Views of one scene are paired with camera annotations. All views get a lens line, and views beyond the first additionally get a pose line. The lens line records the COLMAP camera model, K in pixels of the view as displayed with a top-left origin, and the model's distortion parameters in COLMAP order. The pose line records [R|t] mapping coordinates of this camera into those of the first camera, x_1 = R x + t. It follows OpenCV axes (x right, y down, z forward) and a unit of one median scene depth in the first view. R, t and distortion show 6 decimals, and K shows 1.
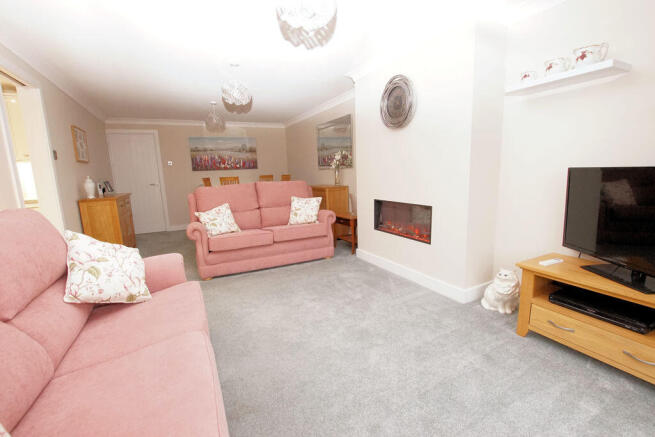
lens RADIAL K [[285.7, 0, 328.1], [0, 285.7, 217.3], [0, 0, 1]] dist [0.000728, 0.000028]
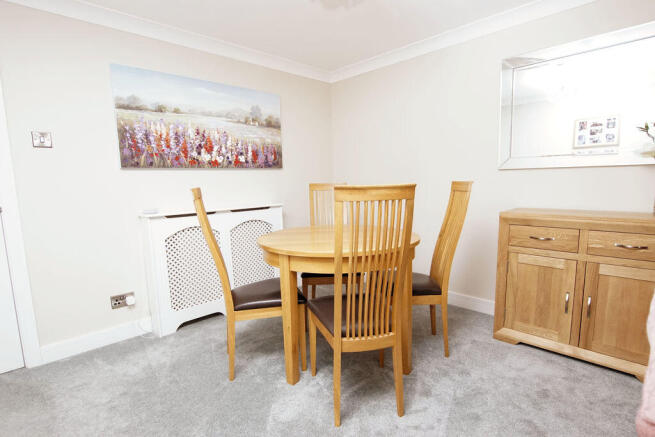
lens RADIAL K [[335.0, 0, 327.0], [0, 335.0, 218.7], [0, 0, 1]] dist [-0.002609, -0.000299]
pose [[0.953855, -0.010607, 0.300081, -0.347337], [0.025437, 0.998638, -0.045554, -0.076375], [-0.299189, 0.051085, 0.952826, 0.539582]]
